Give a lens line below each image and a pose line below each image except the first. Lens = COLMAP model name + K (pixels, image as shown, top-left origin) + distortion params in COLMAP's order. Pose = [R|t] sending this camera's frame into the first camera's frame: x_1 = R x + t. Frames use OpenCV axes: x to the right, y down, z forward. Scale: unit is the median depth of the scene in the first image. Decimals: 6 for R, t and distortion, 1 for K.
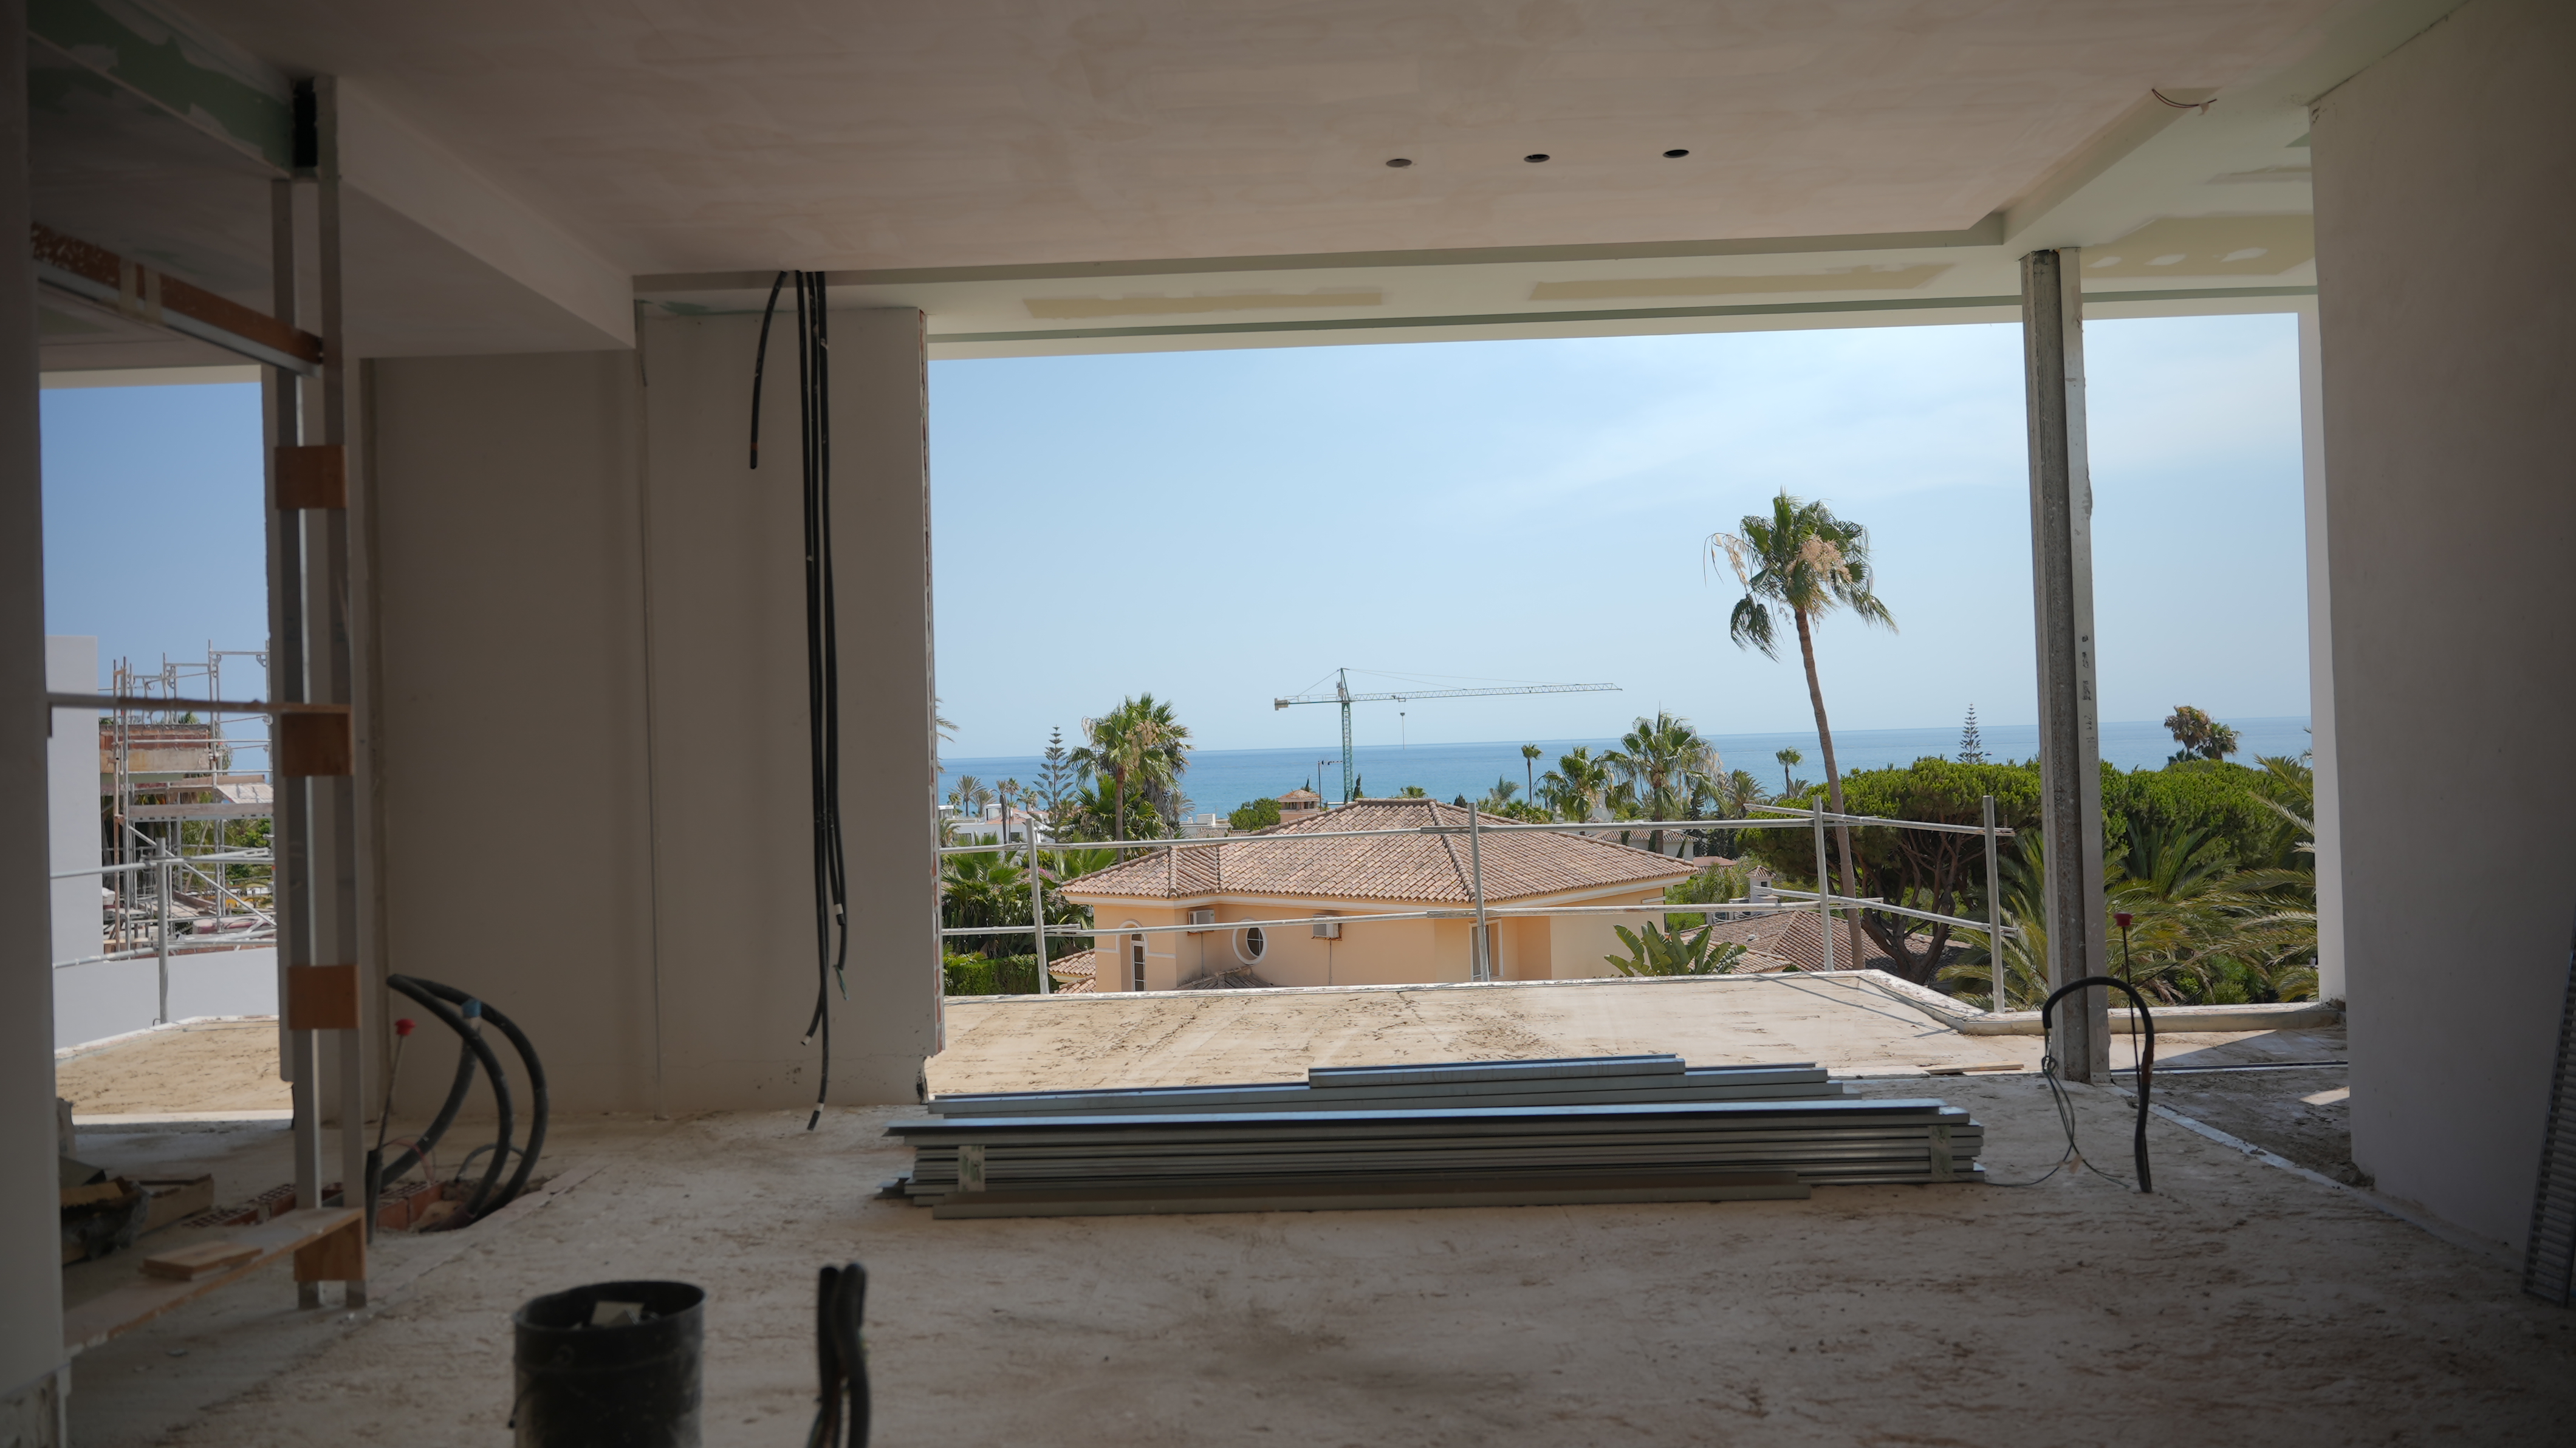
lens RADIAL K [[1738.6, 0, 1282.2], [0, 1738.6, 761.1], [0, 0, 1]] dist [-0.033645, 0.000389]
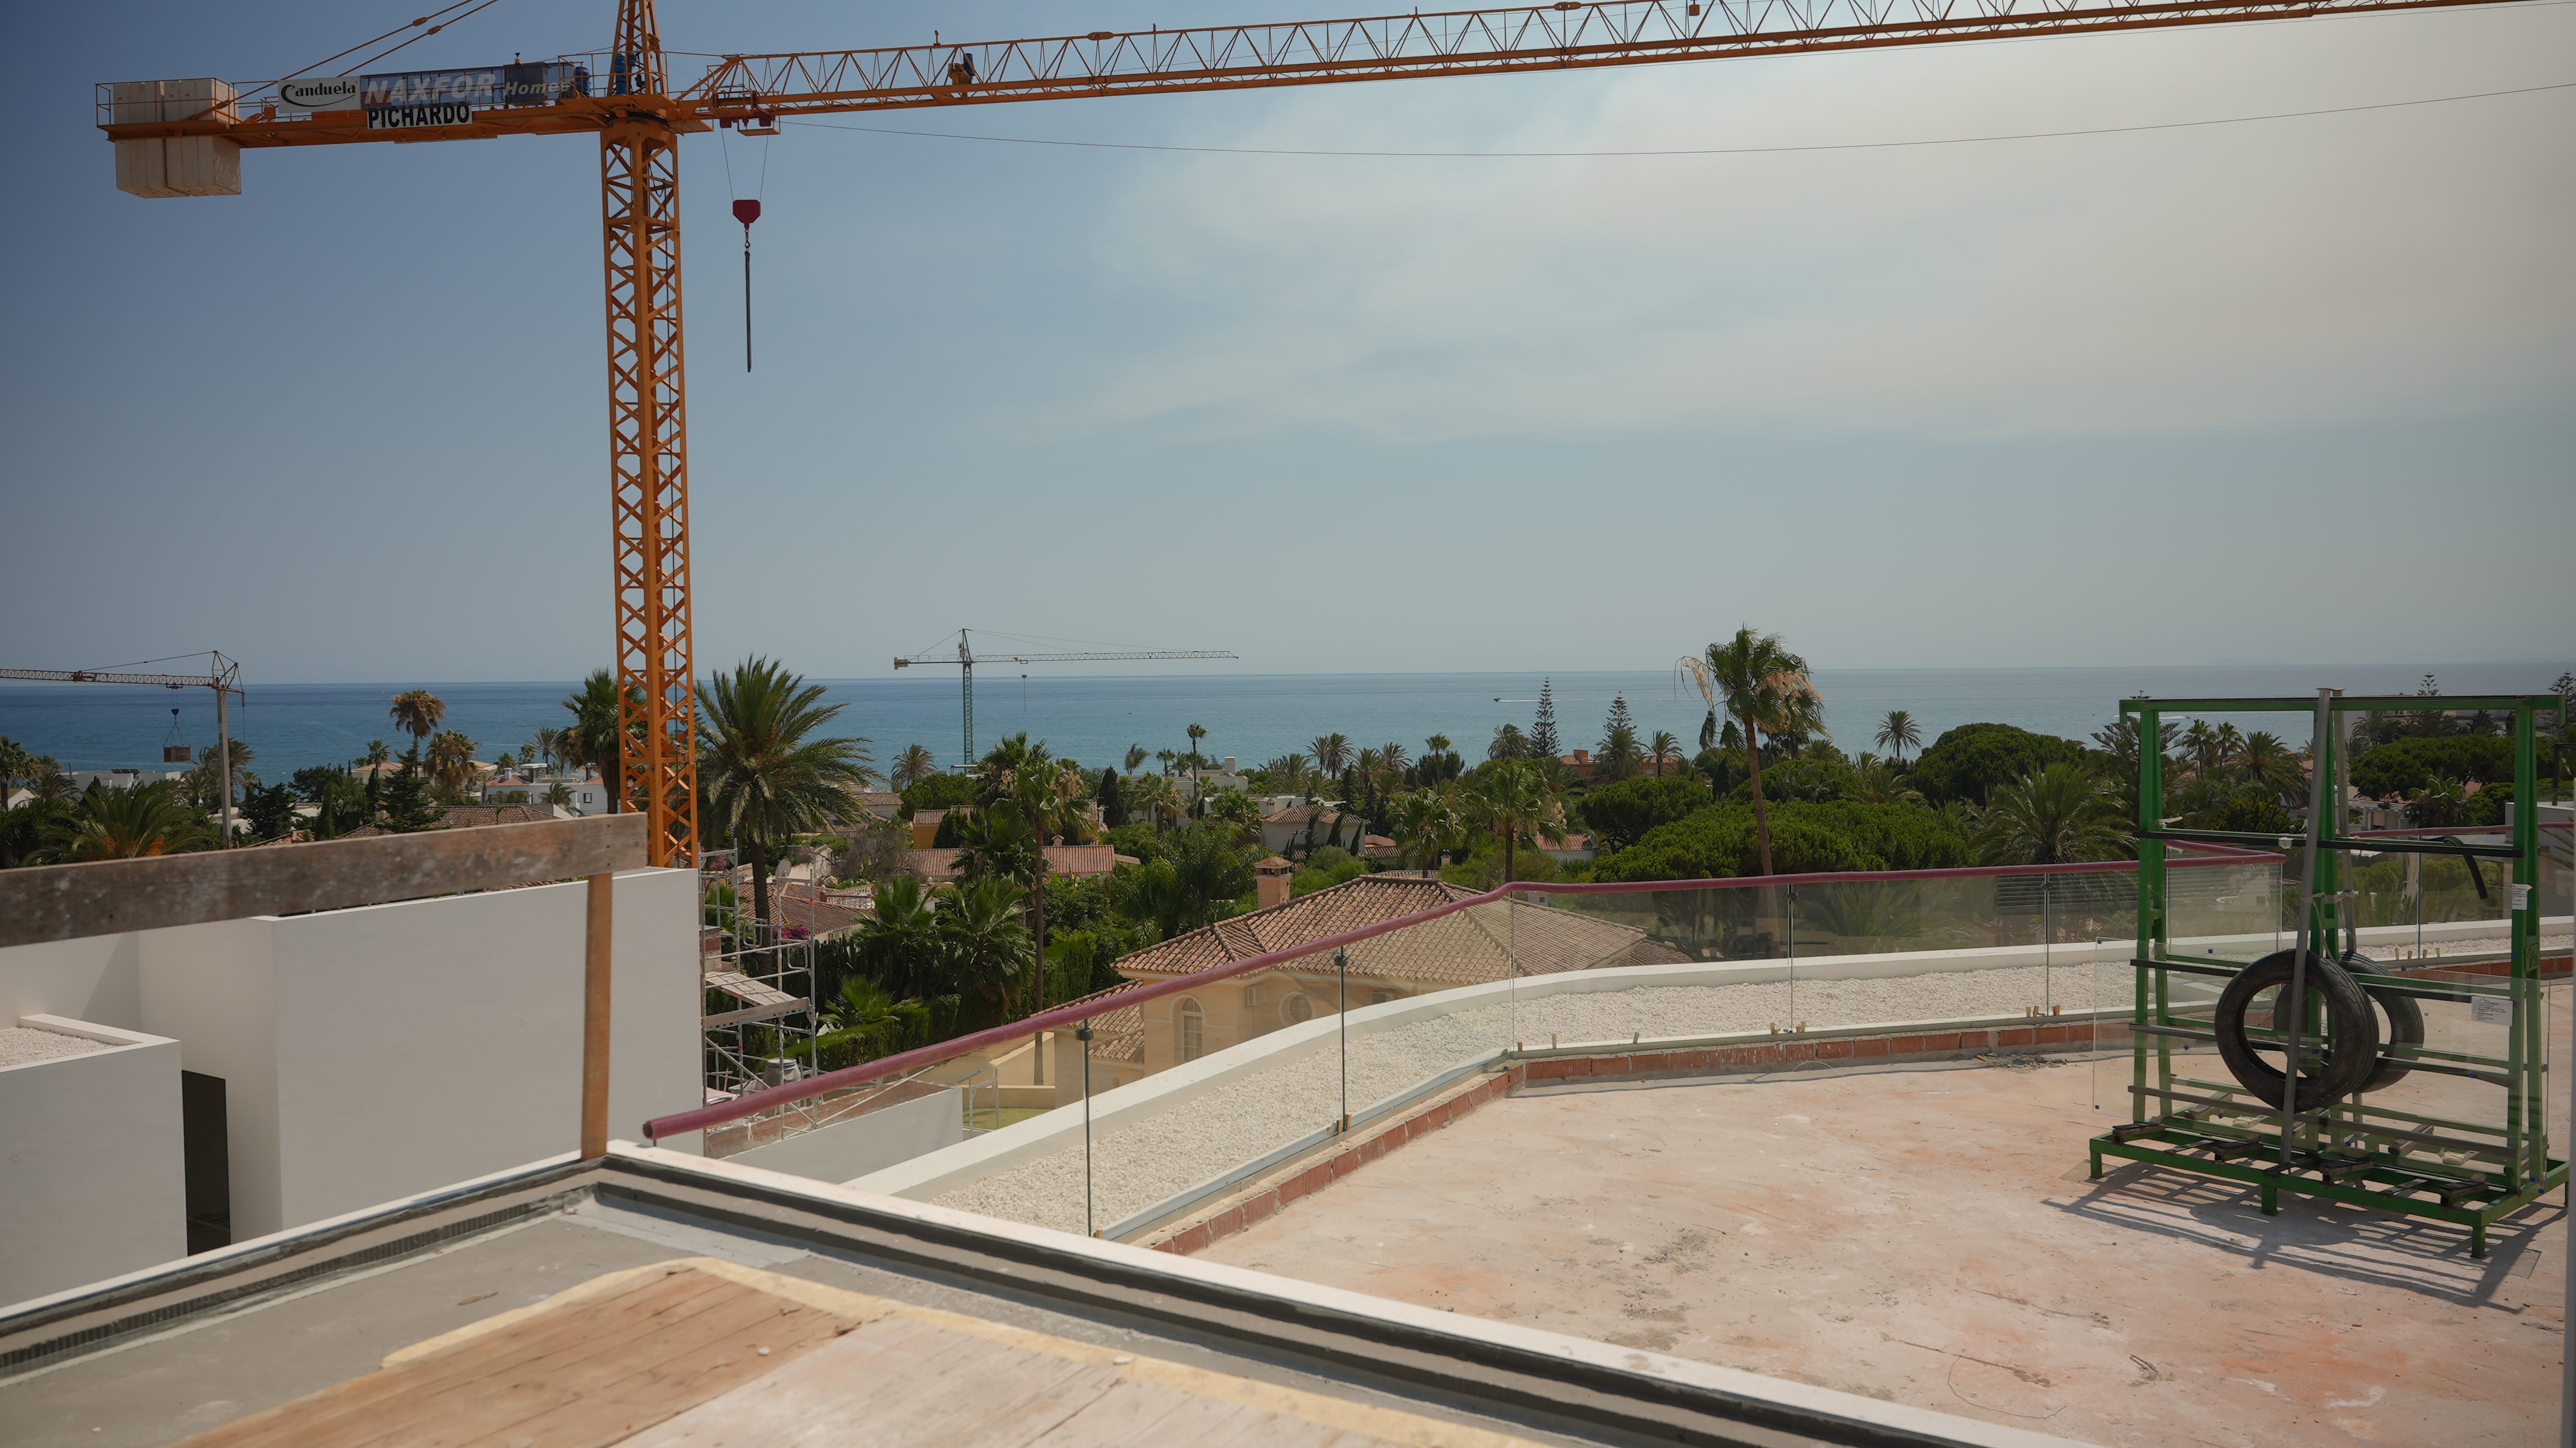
lens RADIAL K [[1737.4, 0, 1292.3], [0, 1737.4, 710.9], [0, 0, 1]] dist [-0.005017, 0.000108]
pose [[0.962038, 0.015544, 0.272472, -0.238211], [-0.018073, 0.999814, 0.006775, -0.070814], [-0.272316, -0.011442, 0.962140, -0.057785]]
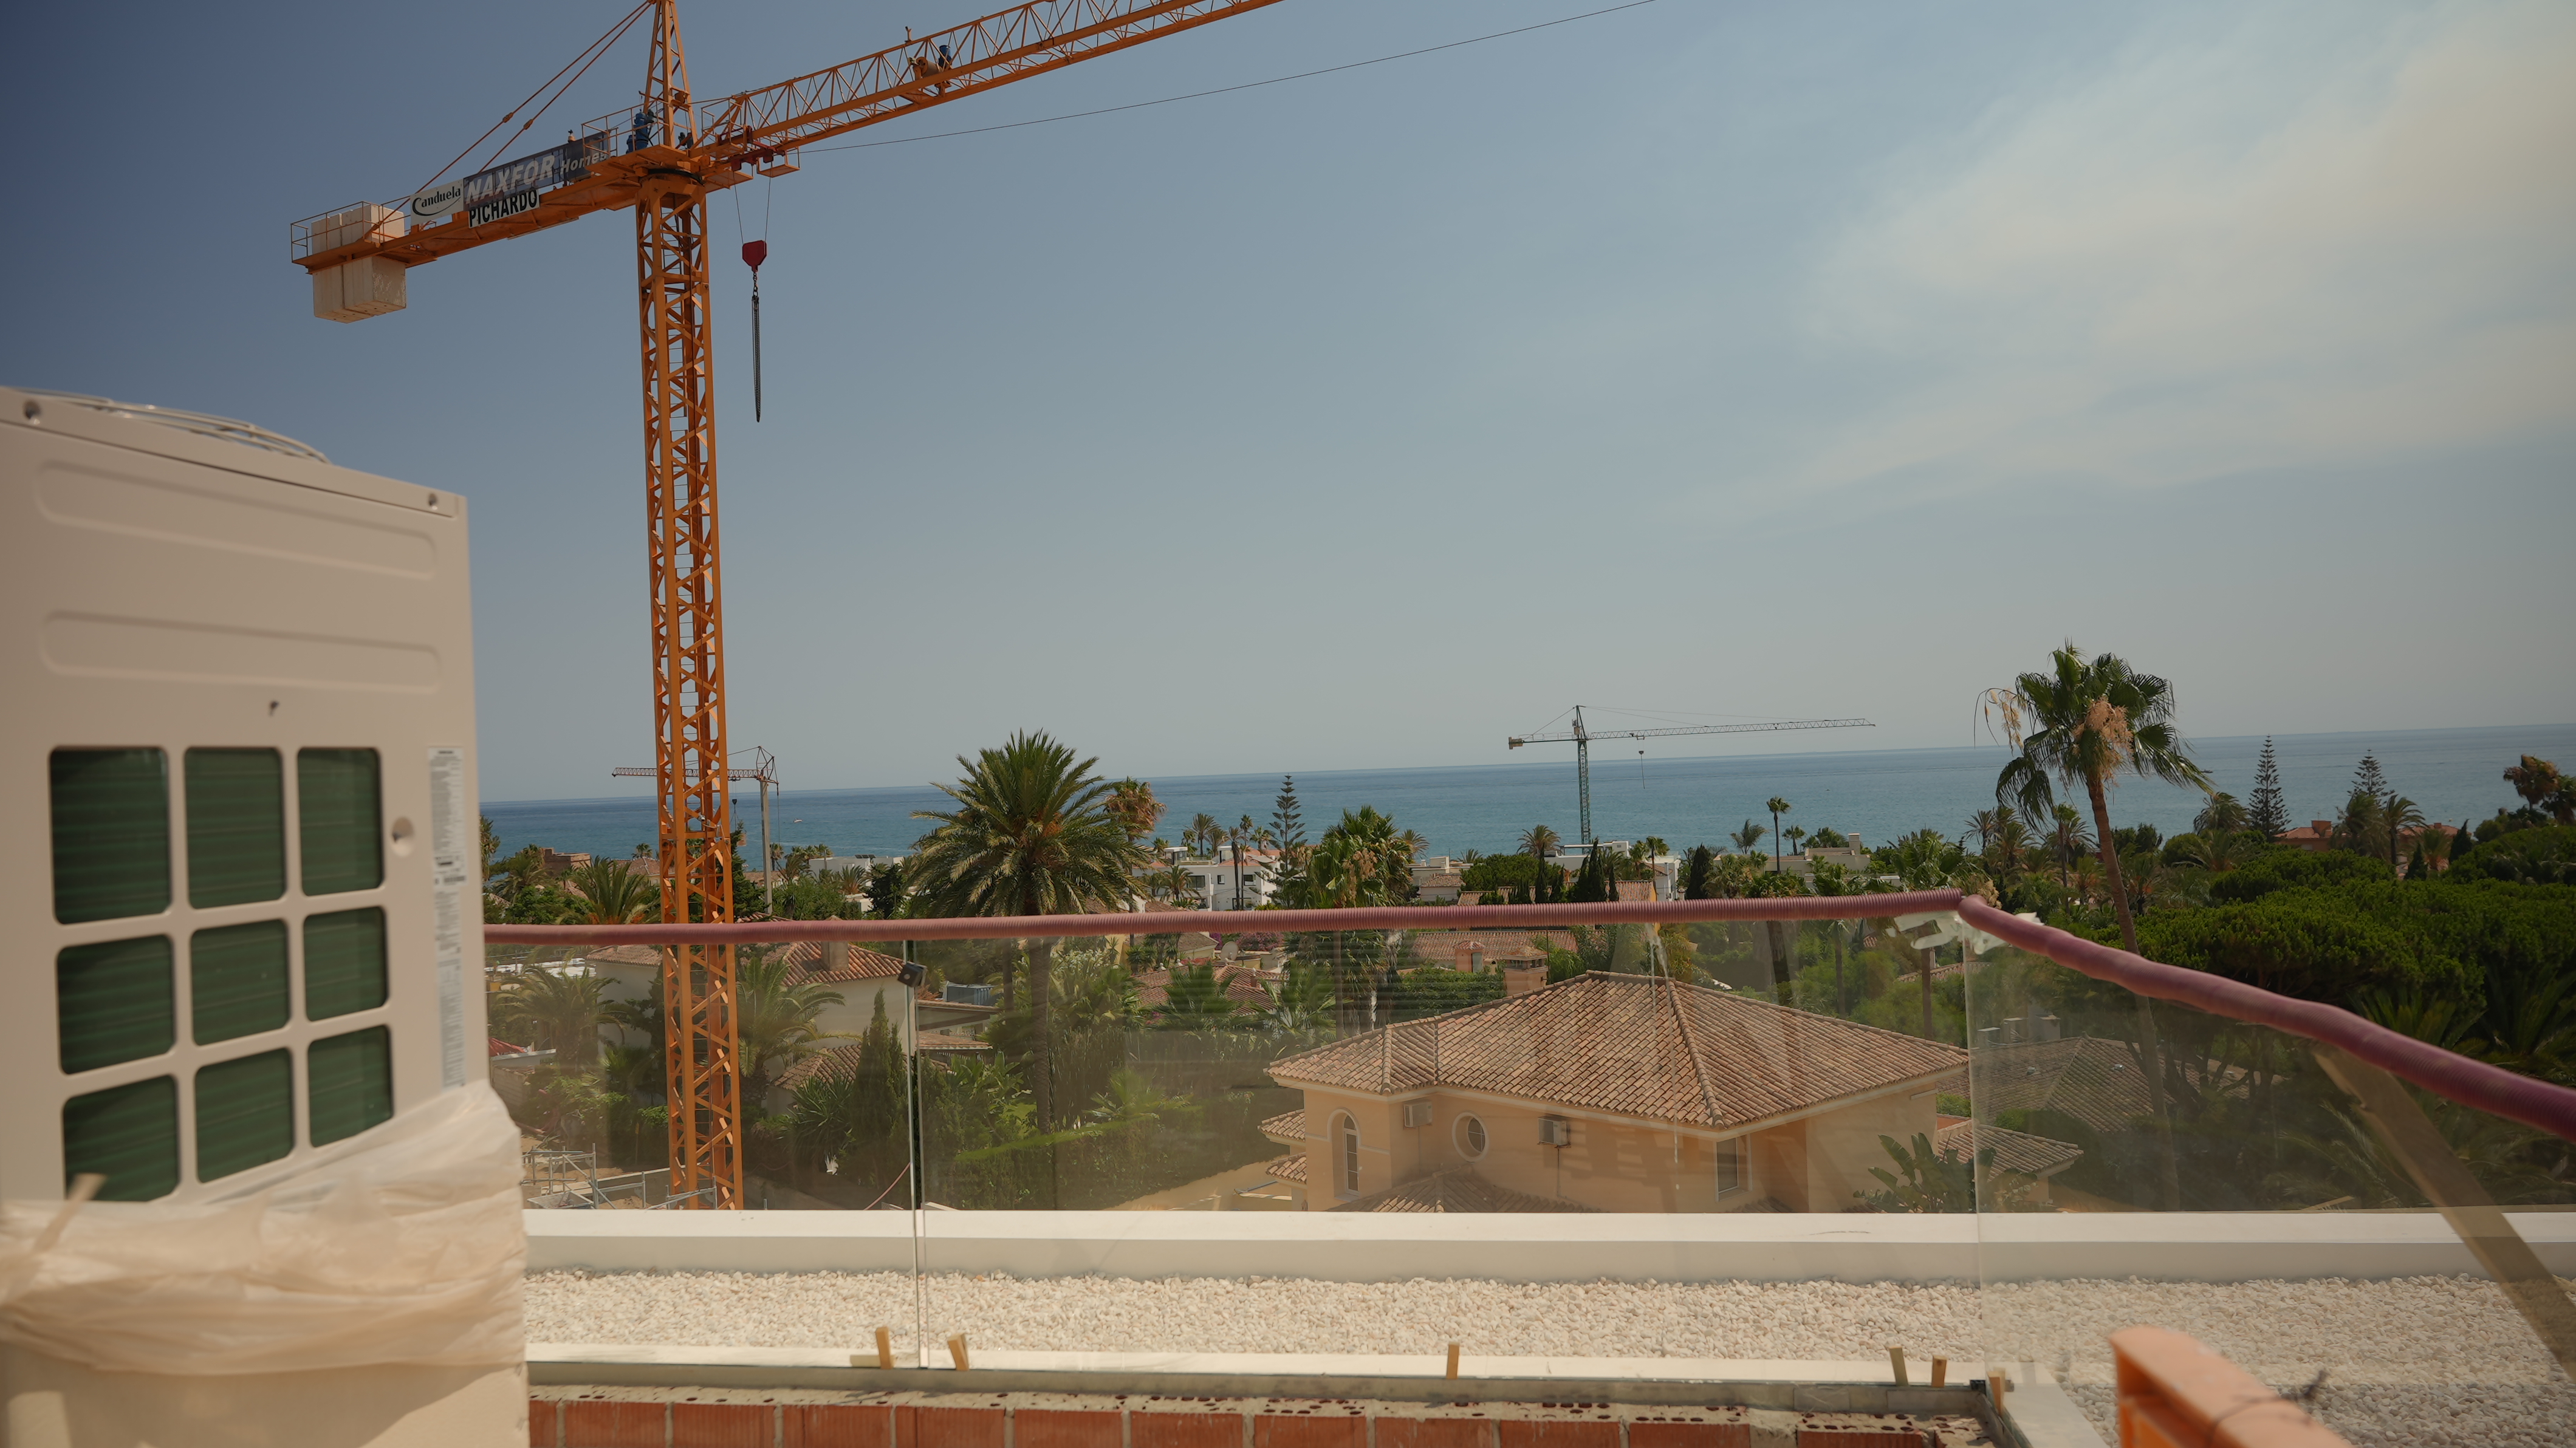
lens RADIAL K [[1737.4, 0, 1292.3], [0, 1737.4, 710.9], [0, 0, 1]] dist [-0.005017, 0.000108]
pose [[0.991527, -0.011095, -0.129424, 0.006810], [0.006272, 0.999273, -0.037611, -0.063406], [0.129747, 0.036481, 0.990876, 0.046300]]
